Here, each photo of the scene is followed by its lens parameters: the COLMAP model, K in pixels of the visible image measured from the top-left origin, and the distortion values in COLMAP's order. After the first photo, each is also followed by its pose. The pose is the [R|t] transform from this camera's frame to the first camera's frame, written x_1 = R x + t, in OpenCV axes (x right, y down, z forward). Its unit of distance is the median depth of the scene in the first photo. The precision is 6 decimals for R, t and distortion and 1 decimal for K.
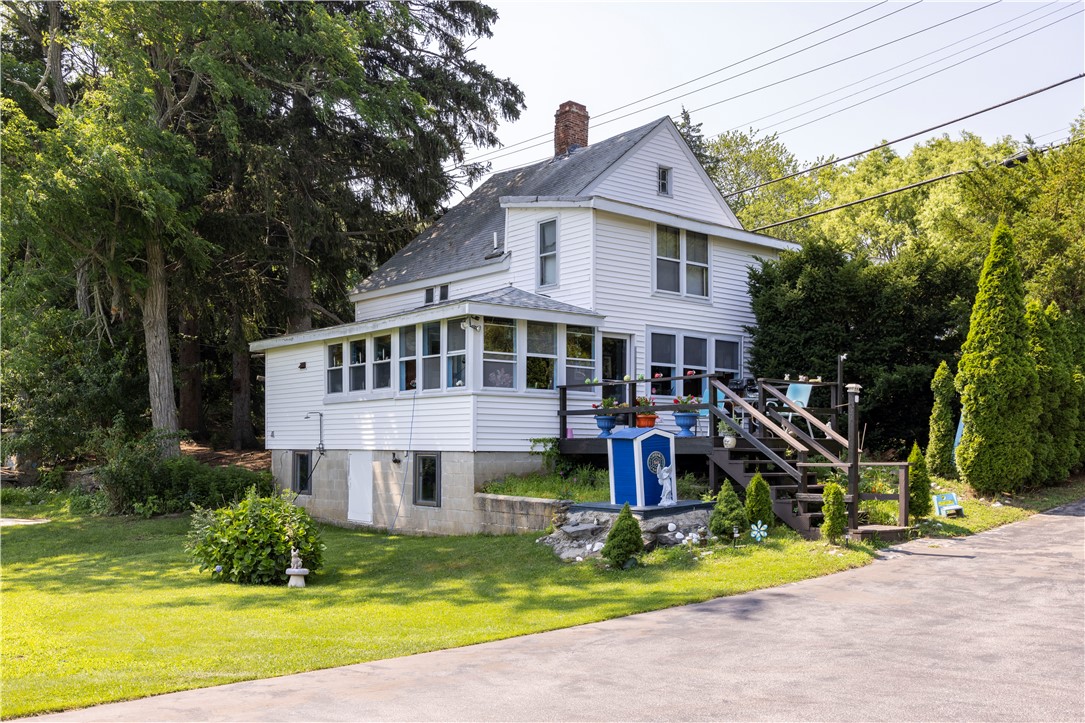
lens RADIAL K [[1025.2, 0, 547.8], [0, 1025.2, 362.7], [0, 0, 1]] dist [-0.000430, 0.000000]
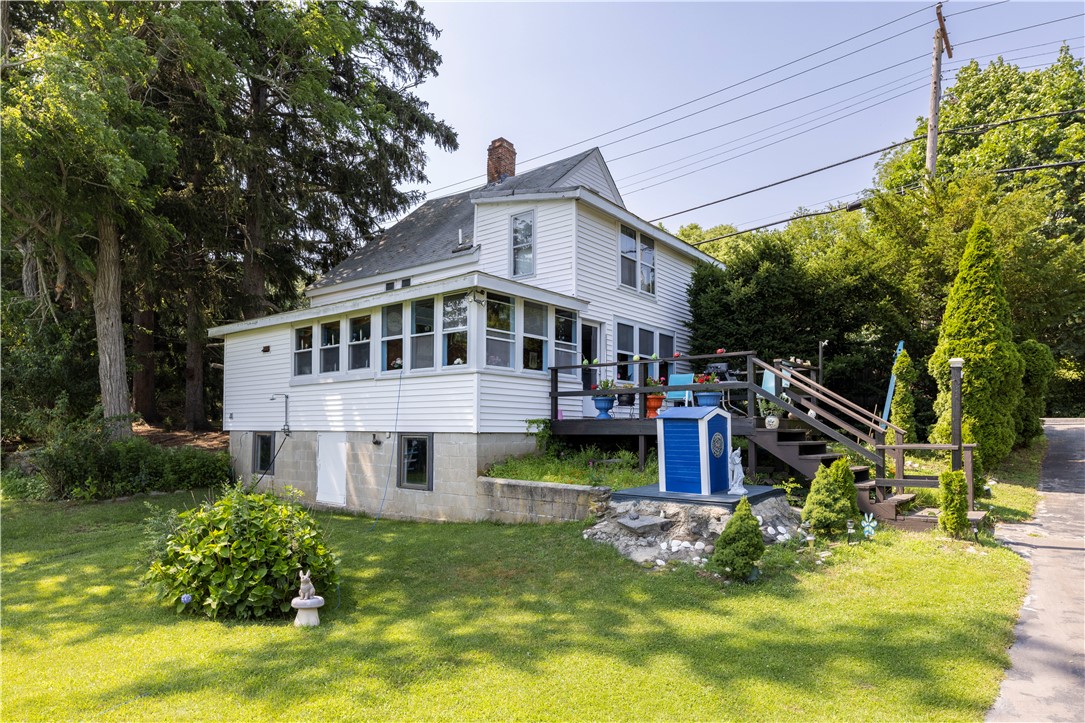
lens RADIAL K [[646.8, 0, 539.8], [0, 646.8, 370.5], [0, 0, 1]] dist [0.001654, 0.002022]
pose [[0.976766, 0.017466, 0.213598, -0.123441], [-0.016162, 0.999839, -0.007848, 0.028114], [-0.213700, 0.004213, 0.976890, 0.347300]]
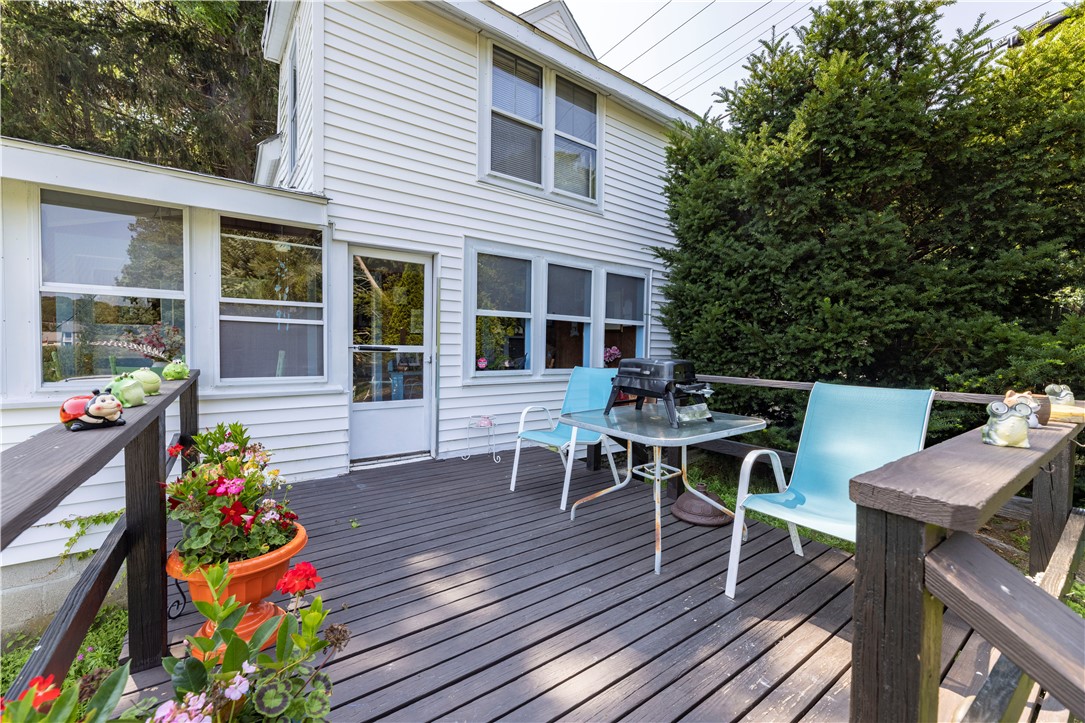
lens RADIAL K [[436.3, 0, 533.3], [0, 436.3, 352.0], [0, 0, 1]] dist [0.002398, -0.000496]
pose [[0.998312, 0.007153, -0.057635, 0.141732], [-0.001555, 0.995322, 0.096606, -0.000242], [0.058056, -0.096353, 0.993653, 0.769918]]
